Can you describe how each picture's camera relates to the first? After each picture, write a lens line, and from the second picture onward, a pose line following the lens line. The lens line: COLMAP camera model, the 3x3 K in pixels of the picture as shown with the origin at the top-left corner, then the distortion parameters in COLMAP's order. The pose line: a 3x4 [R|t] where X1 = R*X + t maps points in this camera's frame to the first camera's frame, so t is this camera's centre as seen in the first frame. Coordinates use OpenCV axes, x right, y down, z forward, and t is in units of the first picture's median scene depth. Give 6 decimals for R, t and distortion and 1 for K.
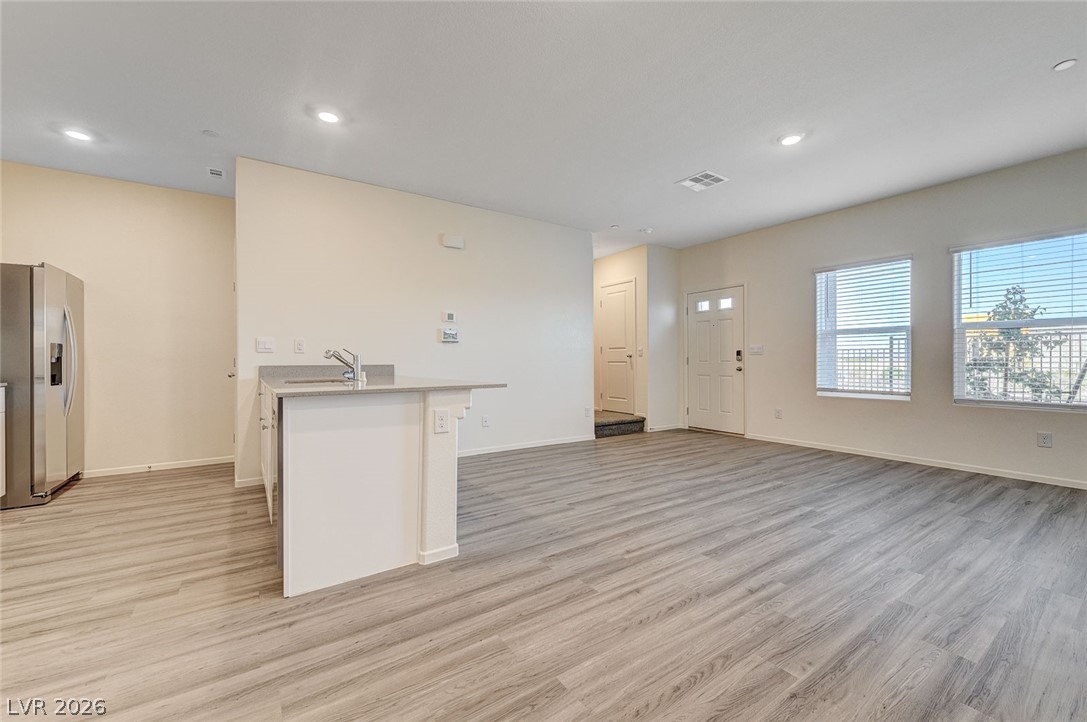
lens RADIAL K [[440.1, 0, 545.7], [0, 440.1, 359.8], [0, 0, 1]] dist [-0.001722, 0.000007]
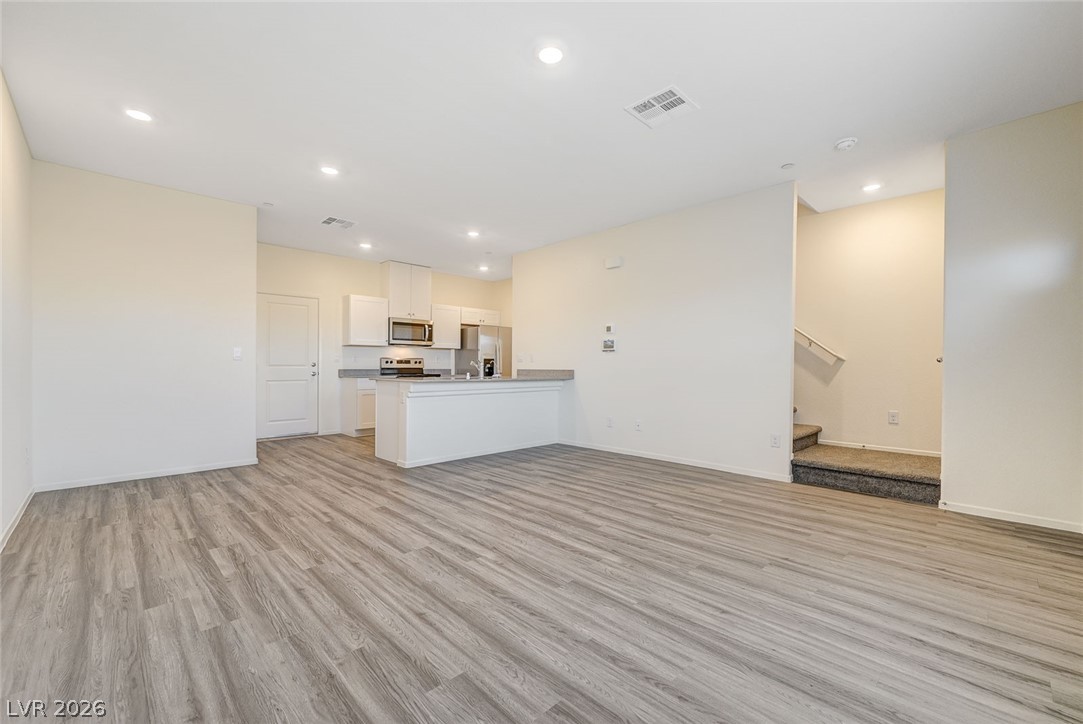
lens RADIAL K [[449.0, 0, 543.5], [0, 449.0, 369.4], [0, 0, 1]] dist [-0.009336, -0.000068]
pose [[0.178735, 0.009408, -0.983852, 1.332051], [-0.002714, 0.999955, 0.009069, -0.002697], [0.983893, 0.001050, 0.178753, 0.906095]]
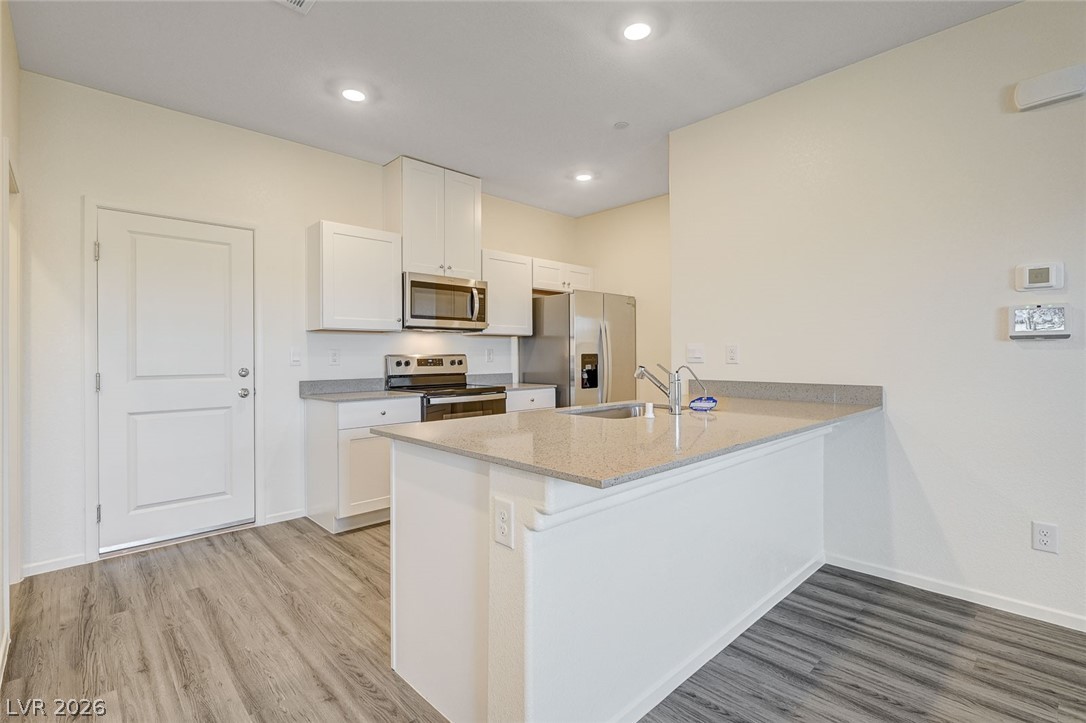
lens RADIAL K [[504.4, 0, 542.9], [0, 504.4, 357.4], [0, 0, 1]] dist [-0.002556, -0.000067]
pose [[0.162666, 0.006024, -0.986663, 0.249958], [0.005858, 0.999958, 0.007071, -0.040169], [0.986664, -0.006930, 0.162624, 0.681419]]
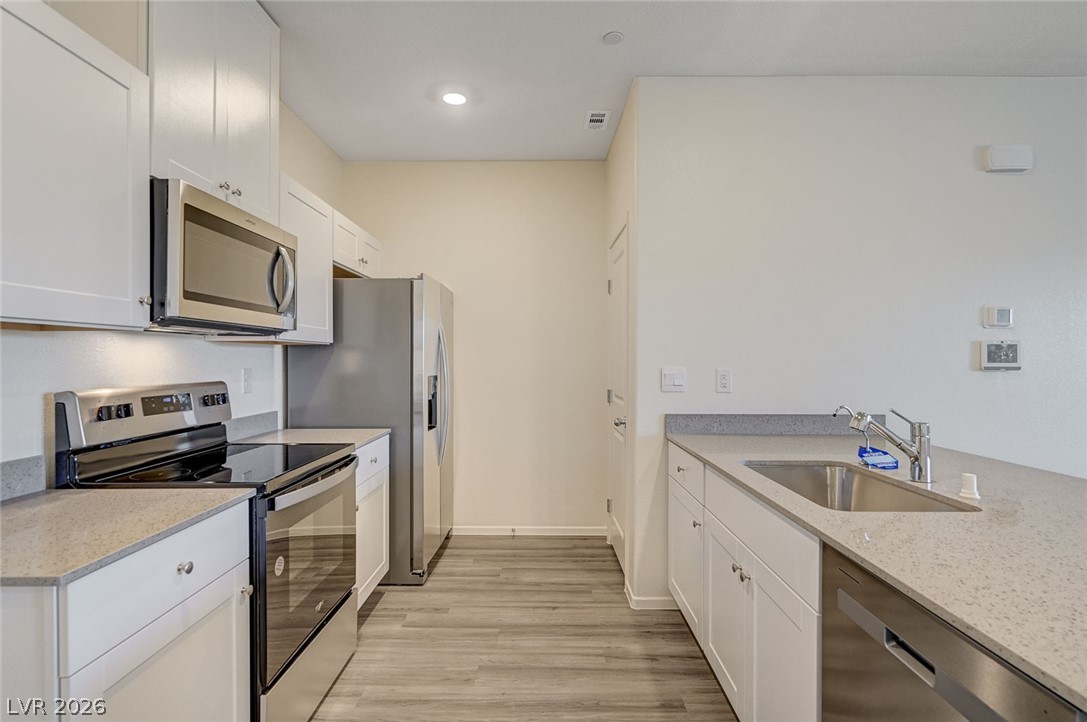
lens RADIAL K [[541.5, 0, 547.4], [0, 541.5, 358.5], [0, 0, 1]] dist [0.004541, 0.000602]
pose [[0.822352, 0.003137, -0.568971, -0.418985], [-0.003467, 0.999994, 0.000502, -0.072846], [0.568969, 0.001560, 0.822357, 0.339964]]
